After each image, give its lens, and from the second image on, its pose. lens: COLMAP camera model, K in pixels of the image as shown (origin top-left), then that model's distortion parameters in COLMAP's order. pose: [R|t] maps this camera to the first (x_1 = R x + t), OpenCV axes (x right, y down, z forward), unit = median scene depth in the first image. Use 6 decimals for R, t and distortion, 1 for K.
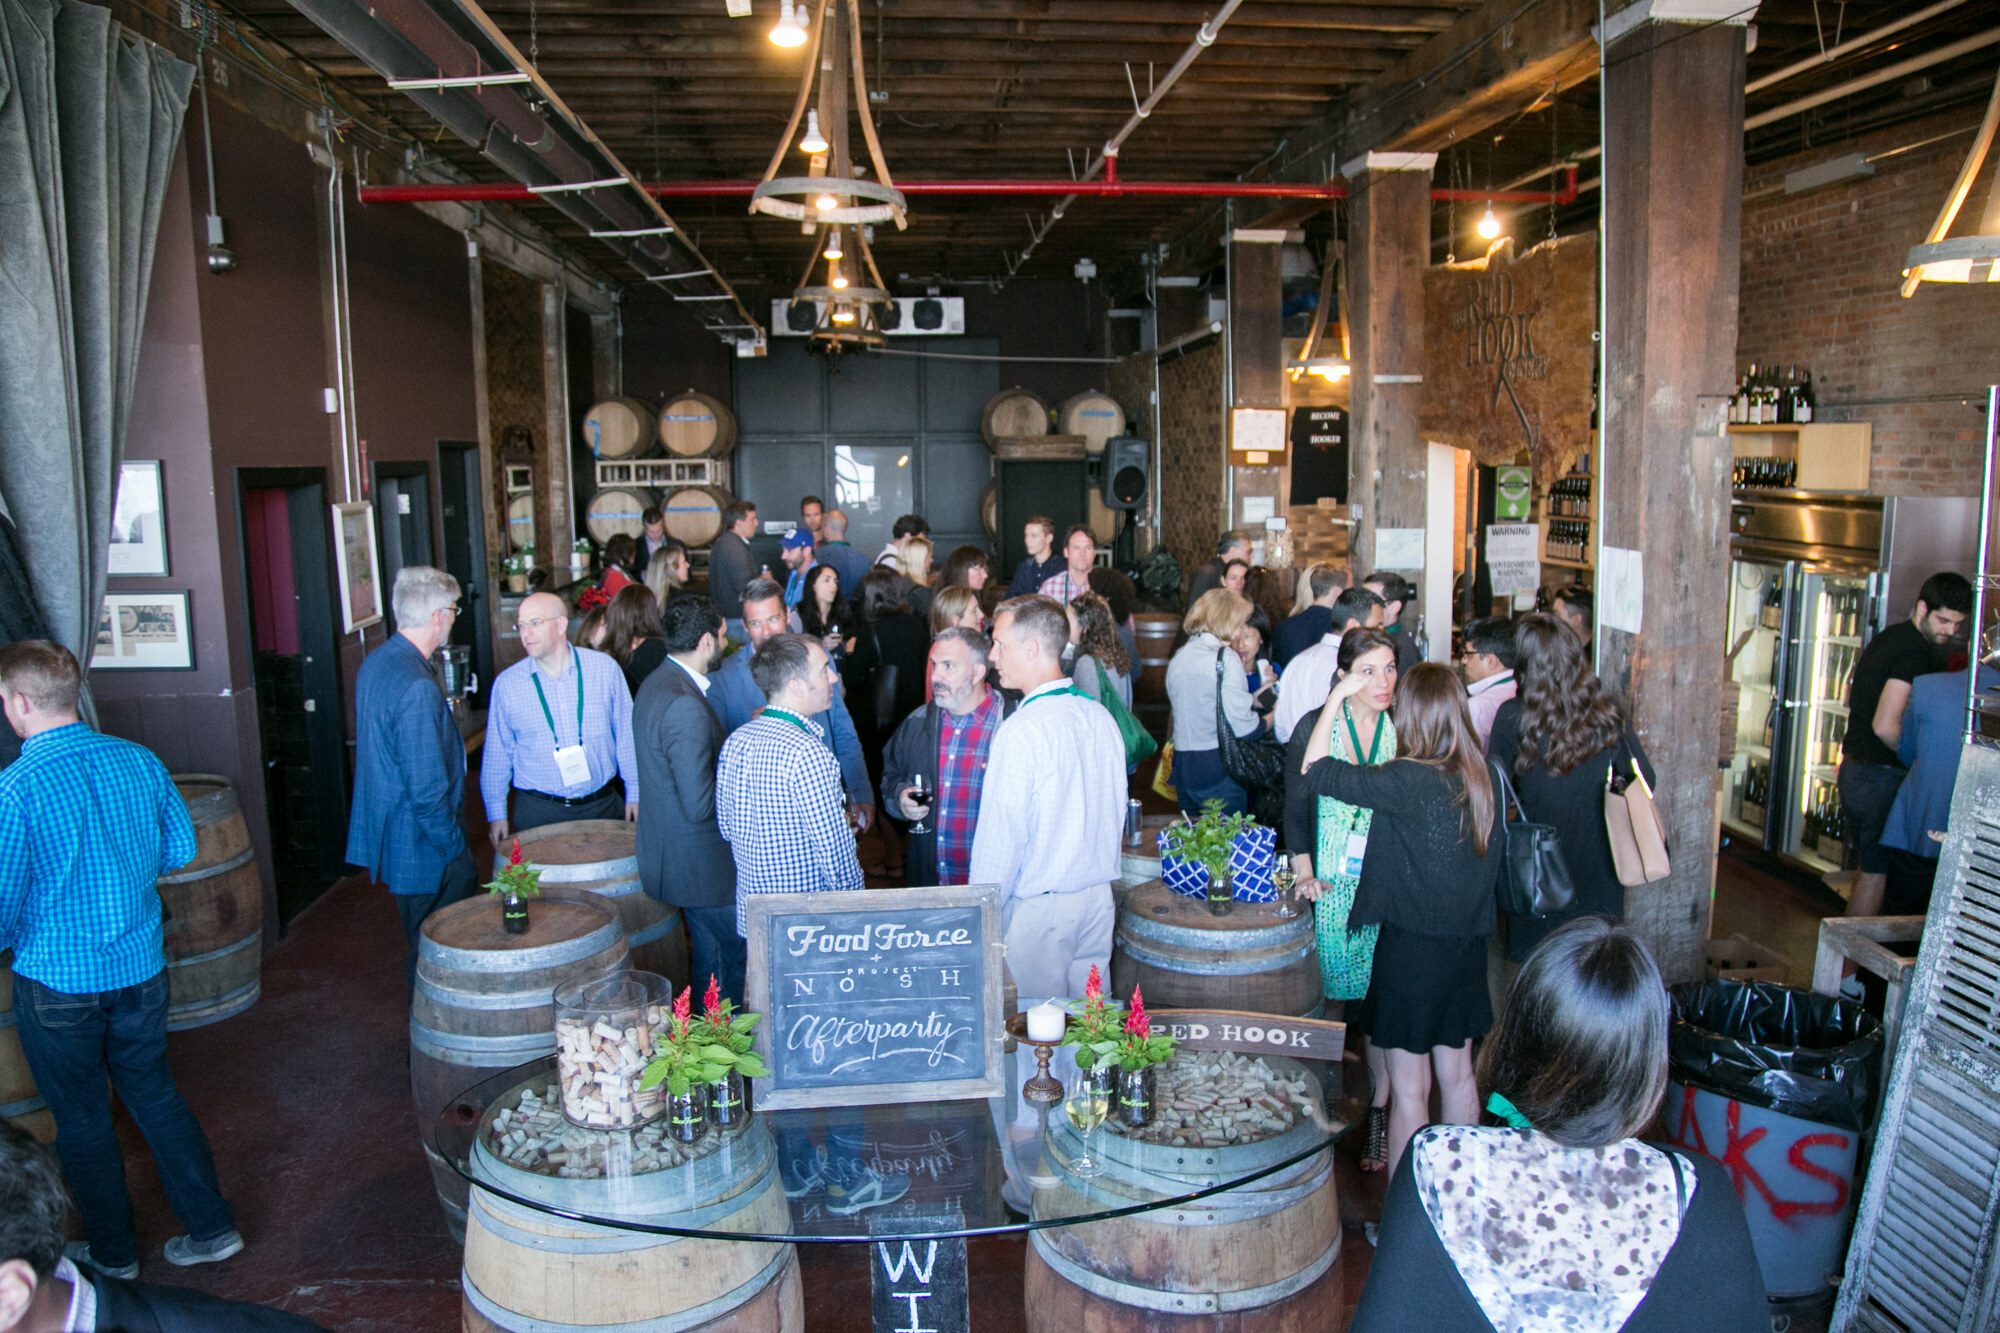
lens RADIAL K [[1447.4, 0, 1001.9], [0, 1447.4, 662.4], [0, 0, 1]] dist [-0.059927, 0.005355]
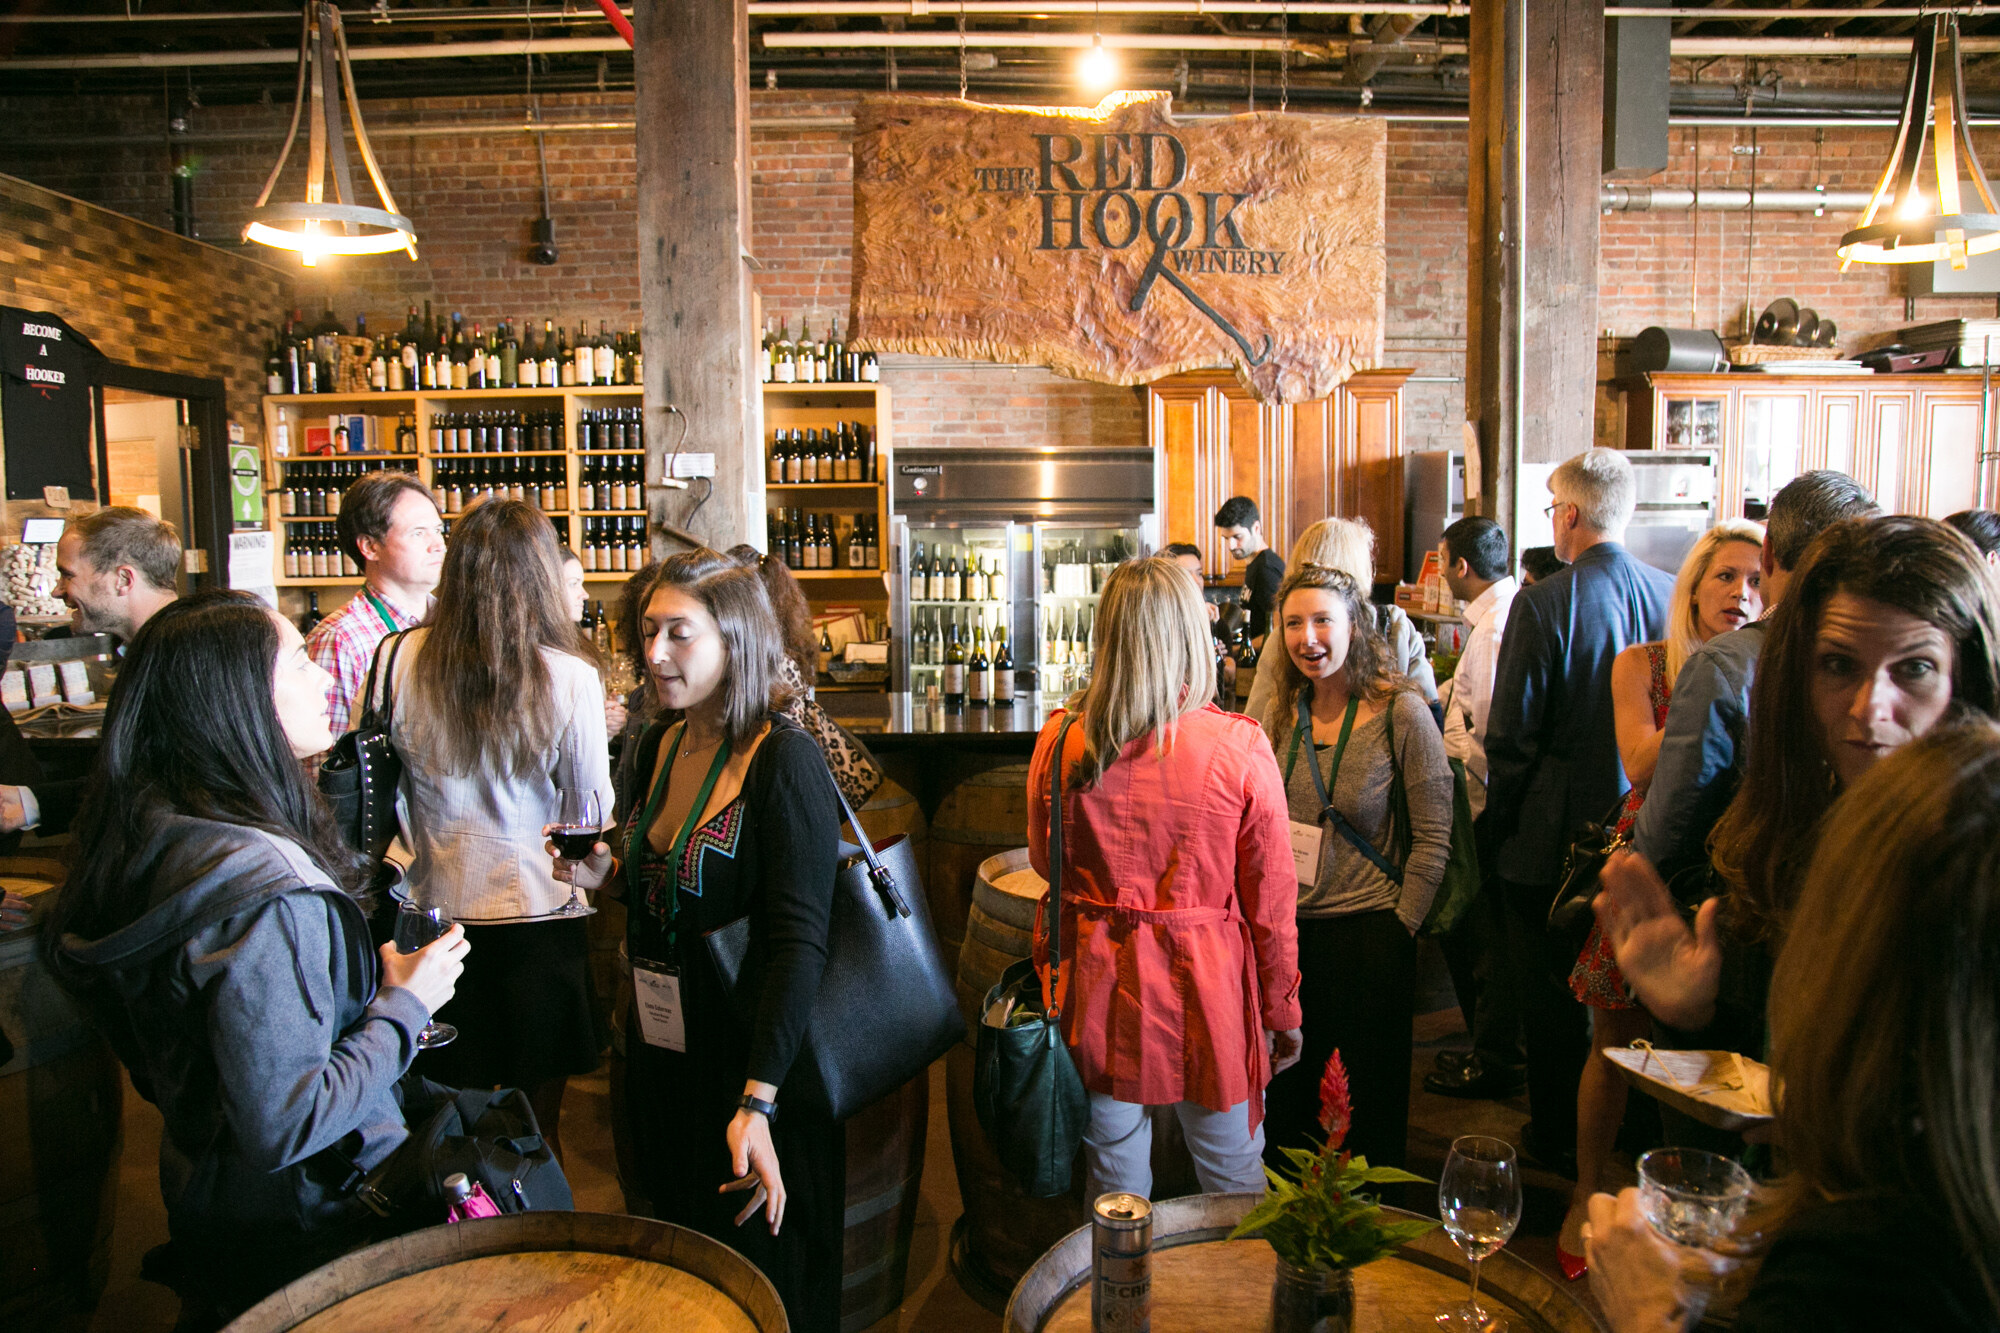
lens RADIAL K [[1368.9, 0, 992.9], [0, 1368.9, 657.1], [0, 0, 1]] dist [-0.053045, 0.006892]
pose [[0.075134, -0.099935, 0.992153, -0.922223], [0.154378, 0.984135, 0.087437, -0.153766], [-0.985151, 0.146597, 0.089369, 2.328513]]
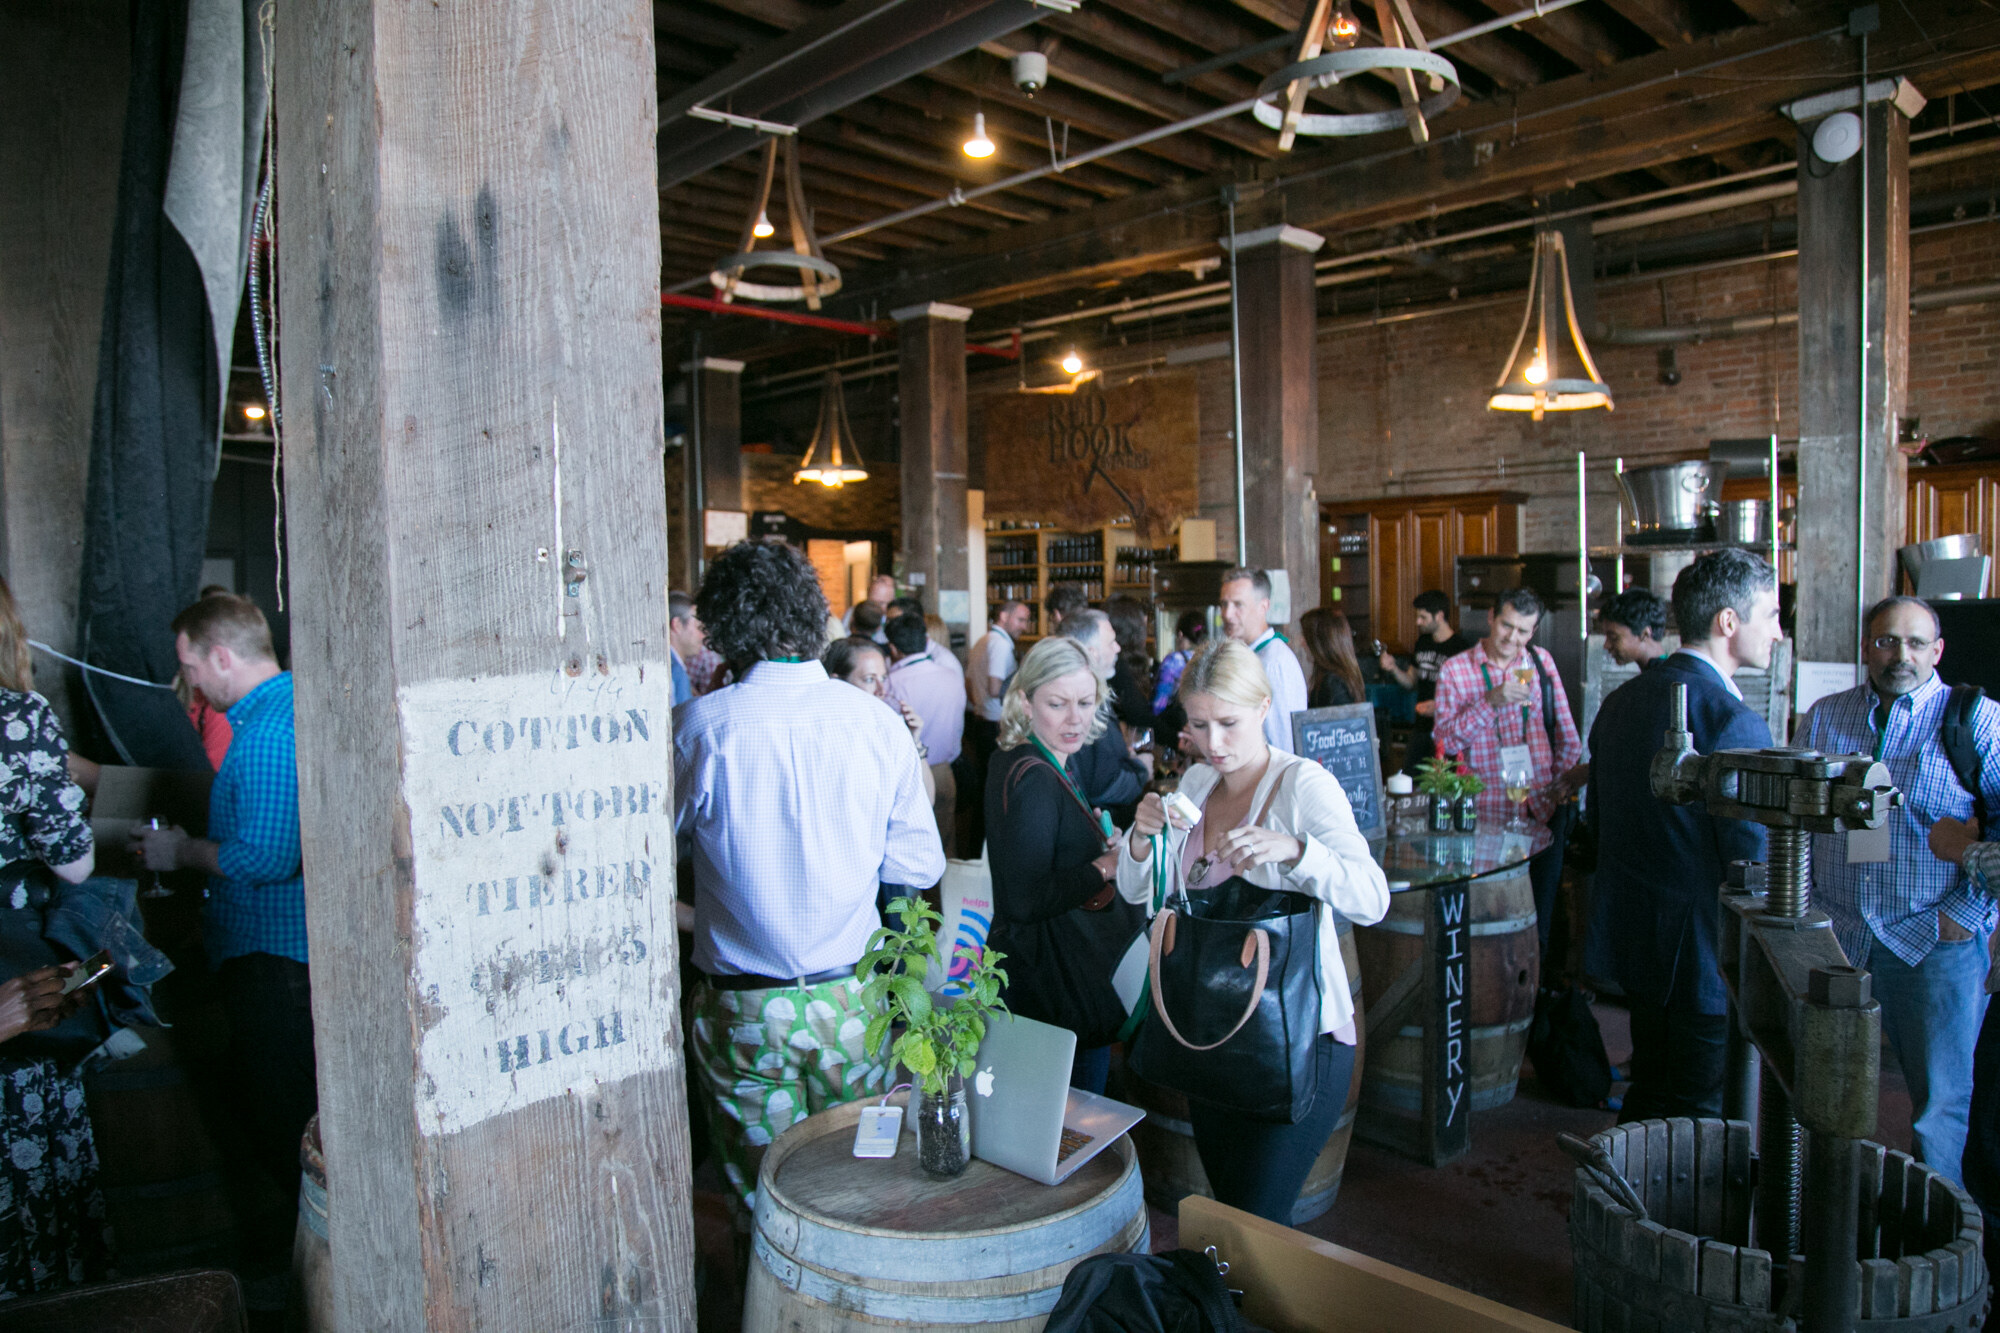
lens RADIAL K [[1368.9, 0, 1003.0], [0, 1368.9, 667.9], [0, 0, 1]] dist [-0.053045, 0.006892]
pose [[0.776652, -0.029694, 0.629230, -1.275425], [0.095656, 0.992864, -0.071213, 0.184783], [-0.622625, 0.115498, 0.773950, 0.079918]]
